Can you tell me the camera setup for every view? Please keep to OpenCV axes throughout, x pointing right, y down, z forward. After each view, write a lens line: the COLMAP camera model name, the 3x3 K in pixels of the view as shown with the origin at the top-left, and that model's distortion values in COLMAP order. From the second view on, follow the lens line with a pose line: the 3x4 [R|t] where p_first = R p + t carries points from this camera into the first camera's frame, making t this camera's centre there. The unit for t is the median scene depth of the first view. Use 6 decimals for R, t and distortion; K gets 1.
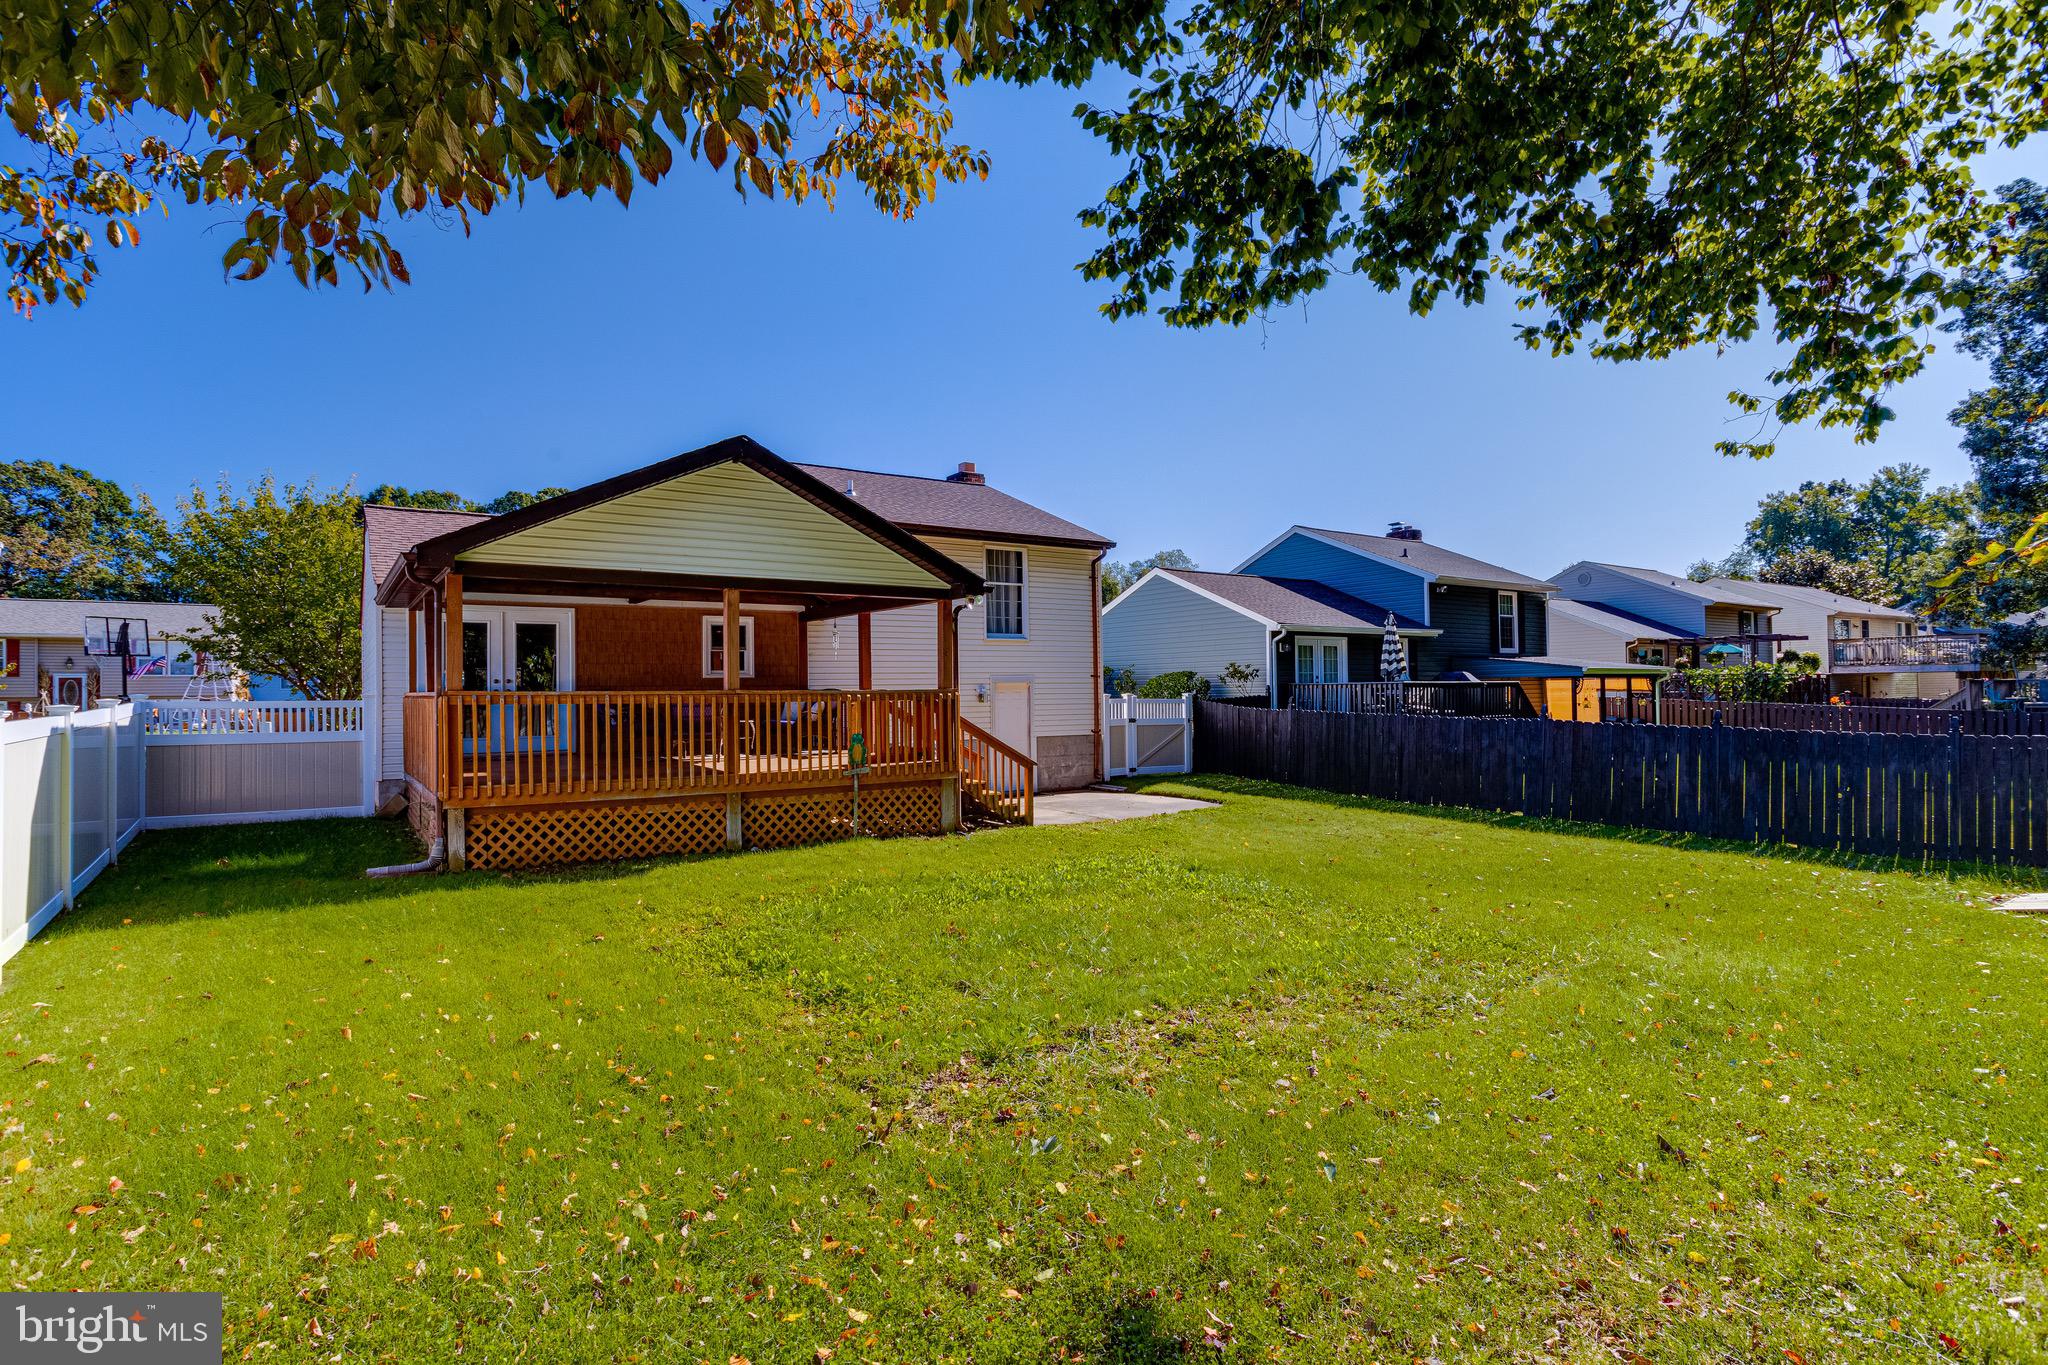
lens RADIAL K [[1023.9, 0, 1017.3], [0, 1023.9, 671.1], [0, 0, 1]] dist [-0.047313, 0.027079]
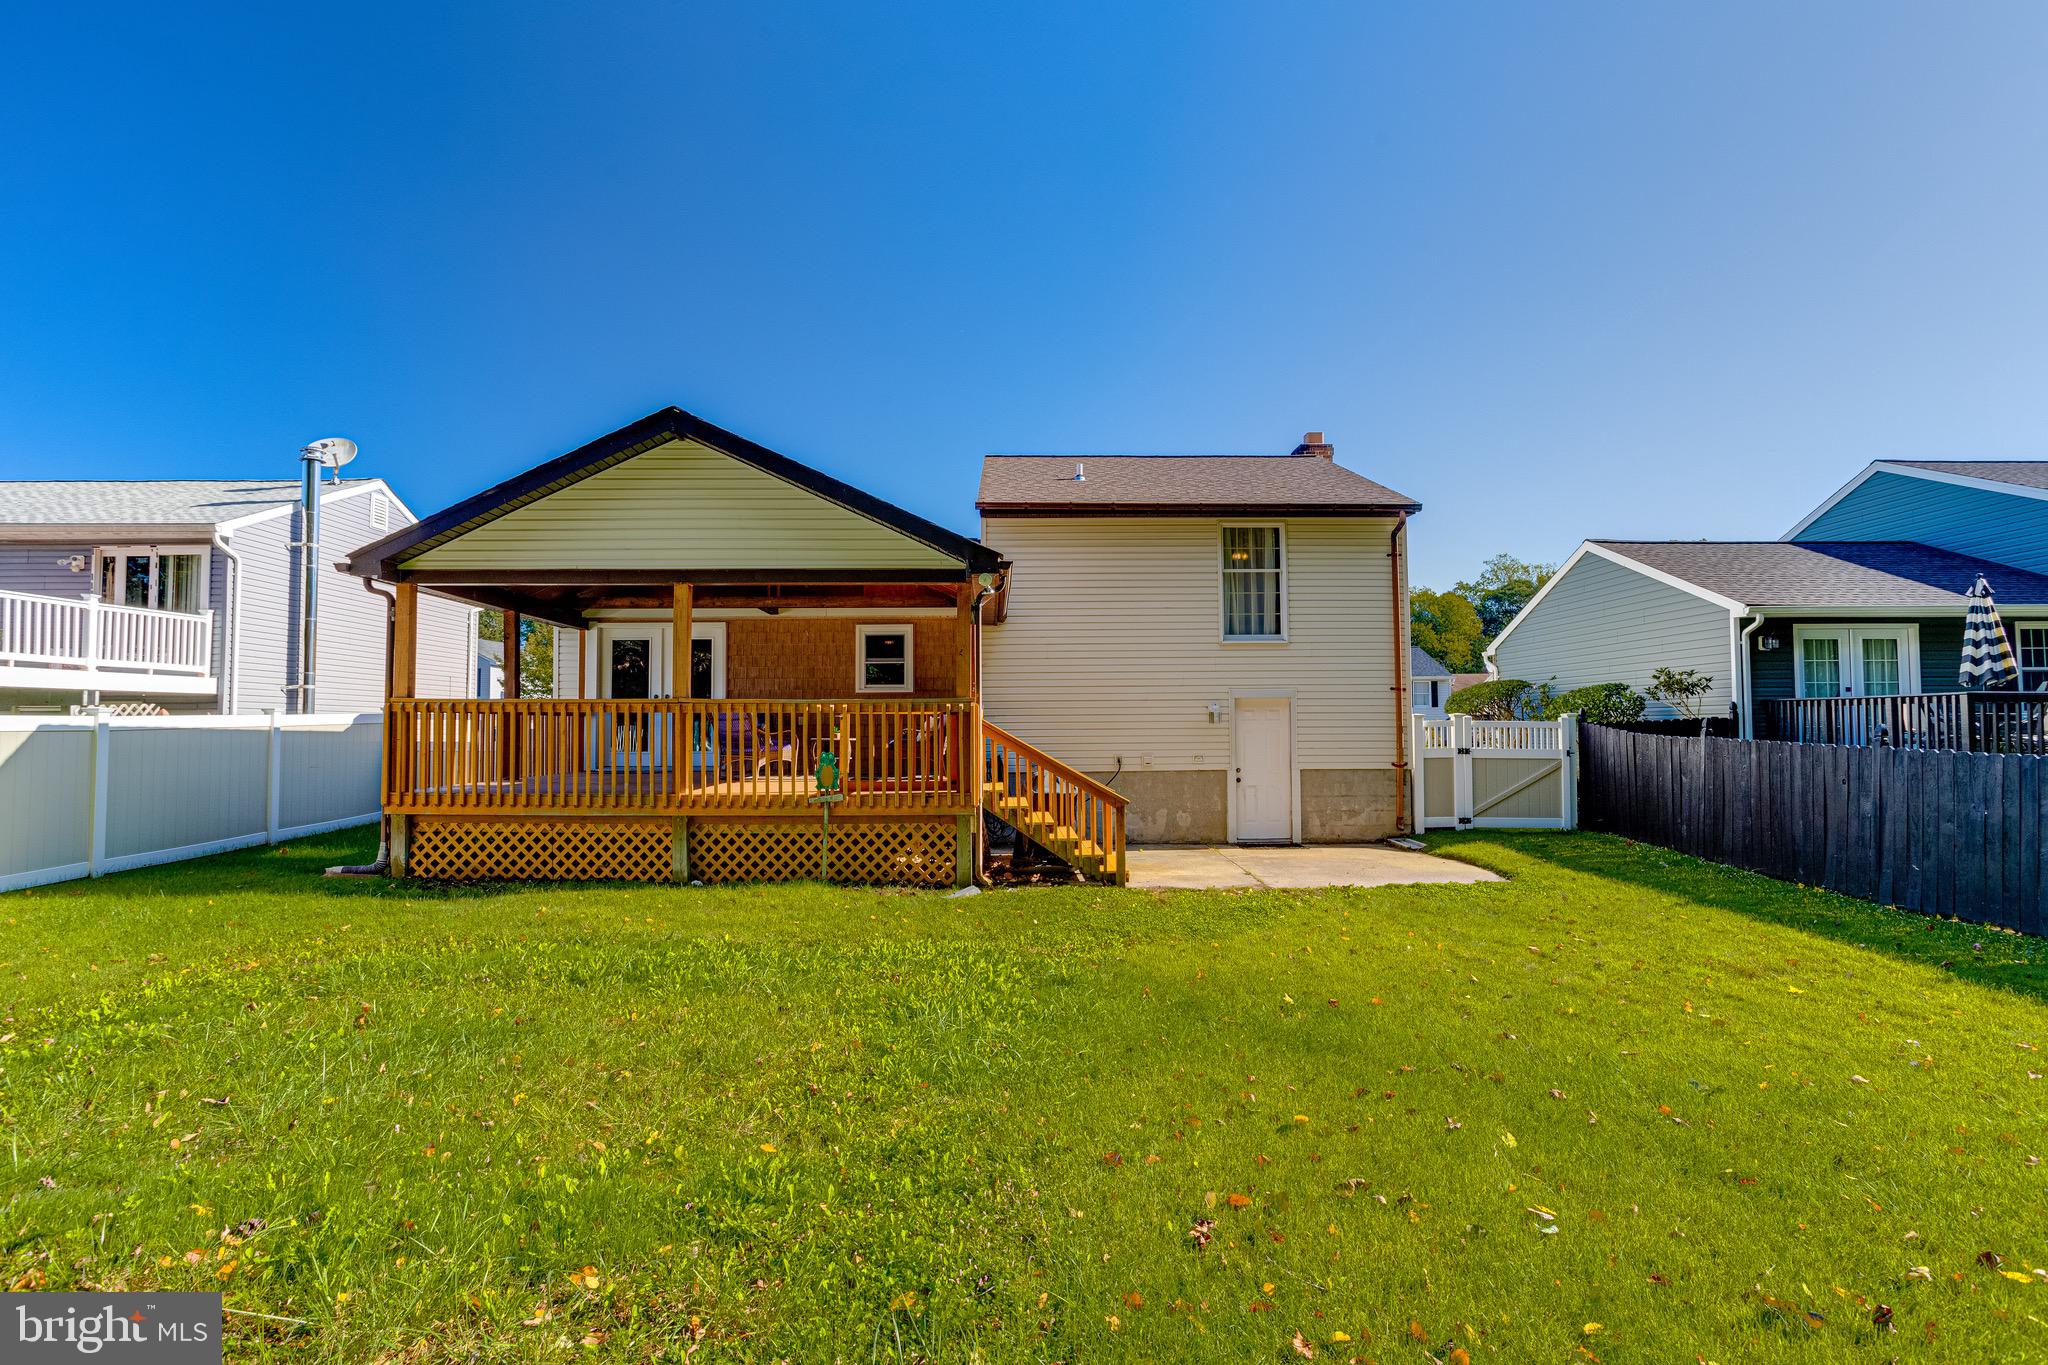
lens RADIAL K [[1023.9, 0, 1017.3], [0, 1023.9, 671.1], [0, 0, 1]] dist [-0.047313, 0.027079]
pose [[0.831444, -0.023014, -0.555132, 0.342191], [0.005648, 0.999440, -0.032974, 0.019705], [0.555581, 0.024281, 0.831108, 0.330901]]
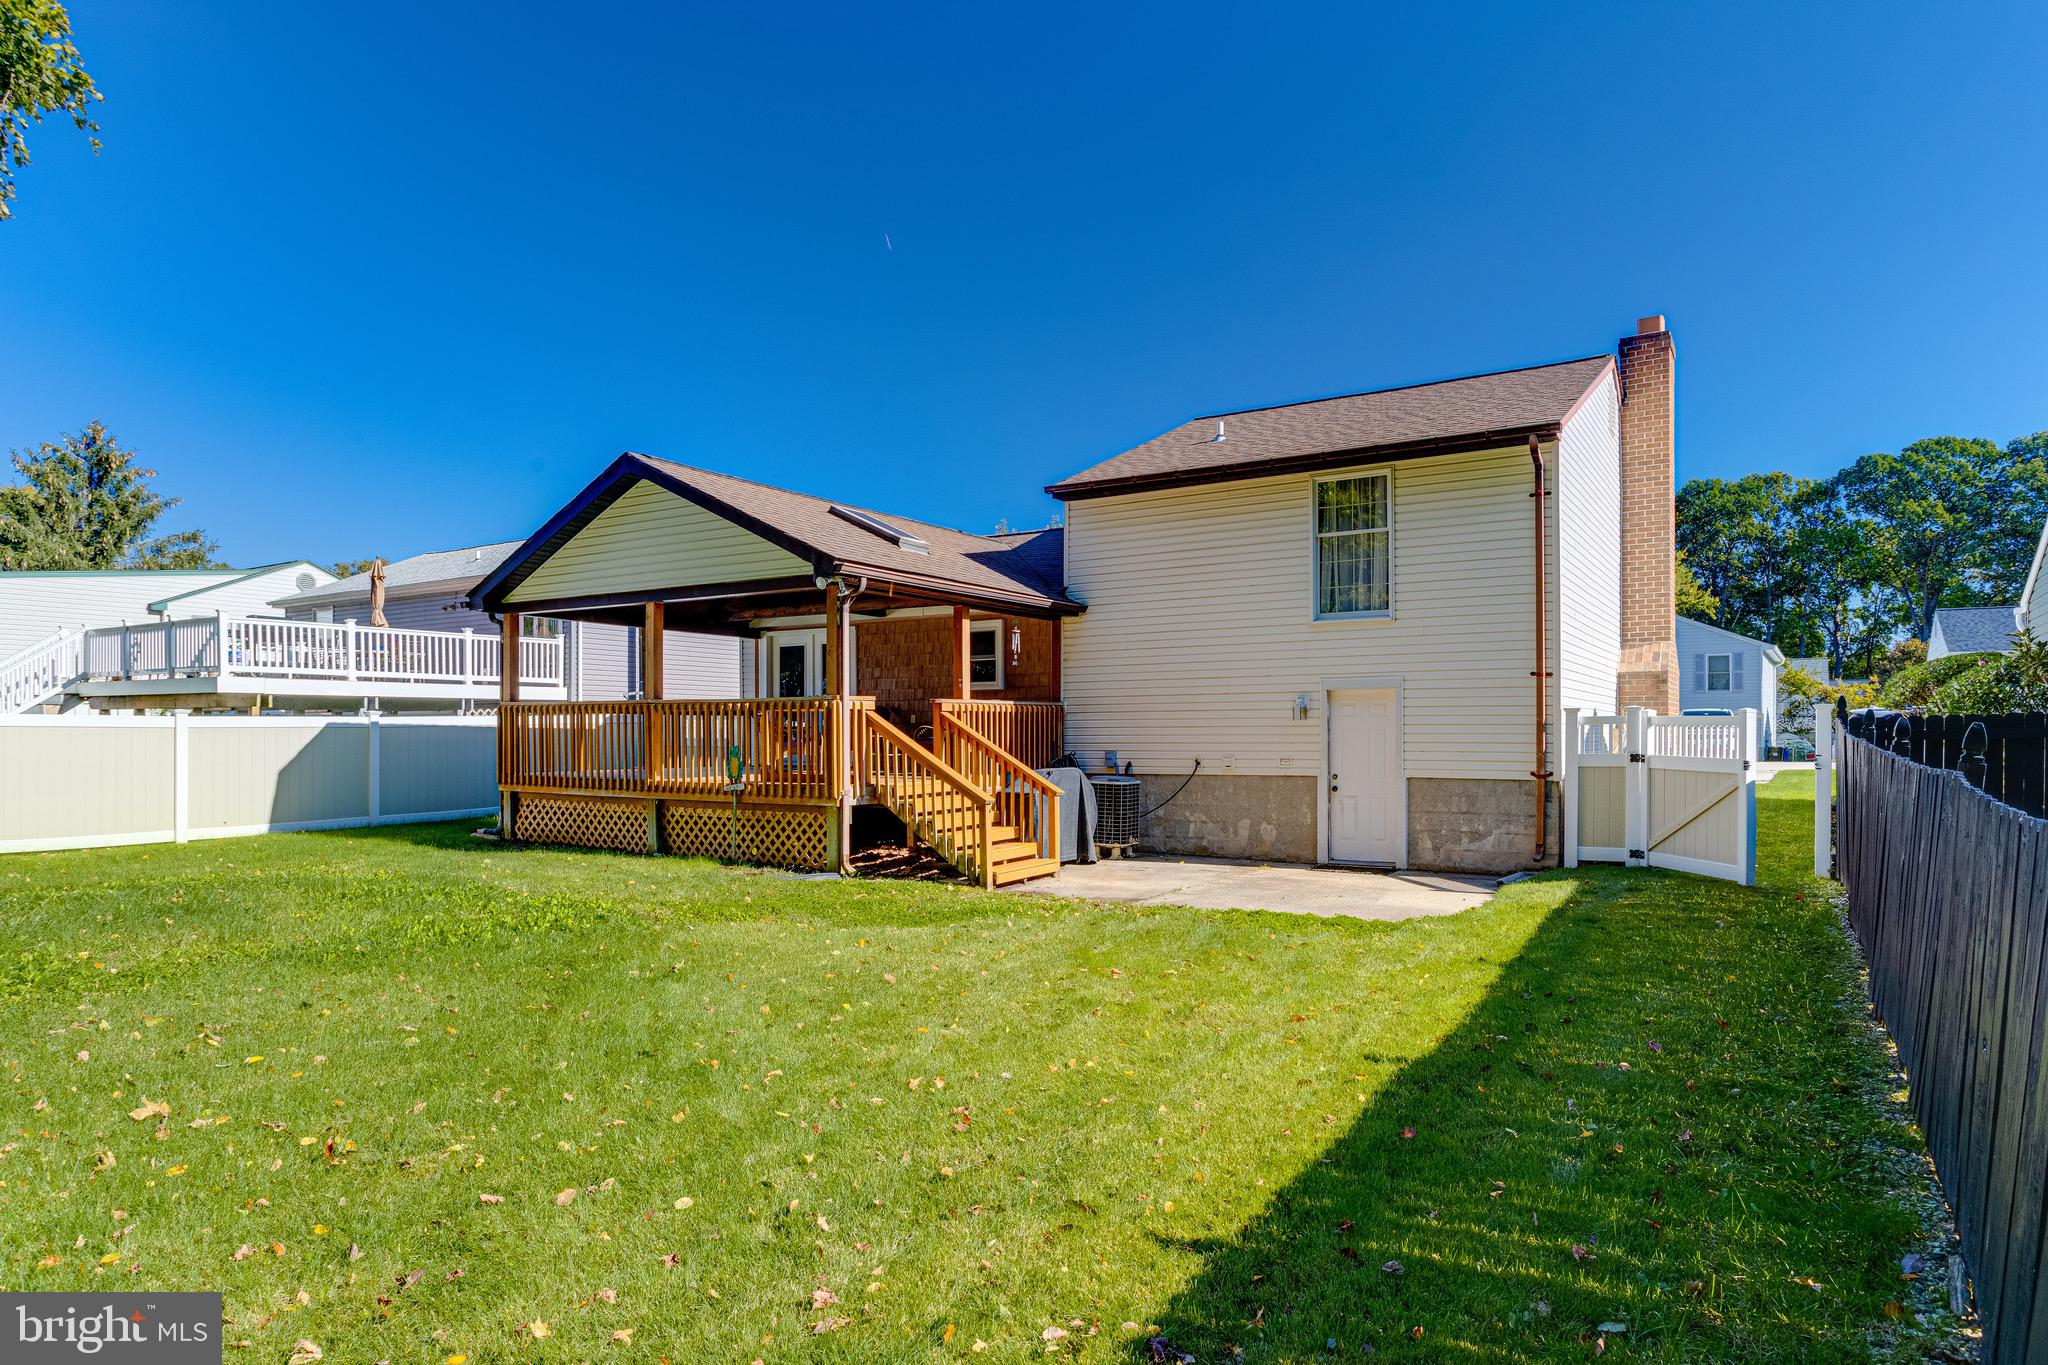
lens RADIAL K [[1206.8, 0, 1028.7], [0, 1206.8, 714.5], [0, 0, 1]] dist [-0.011862, 0.000973]
pose [[0.387521, -0.003230, -0.921855, 0.760192], [0.015452, 0.999876, 0.002992, 0.027755], [0.921731, -0.015404, 0.387523, 0.670824]]
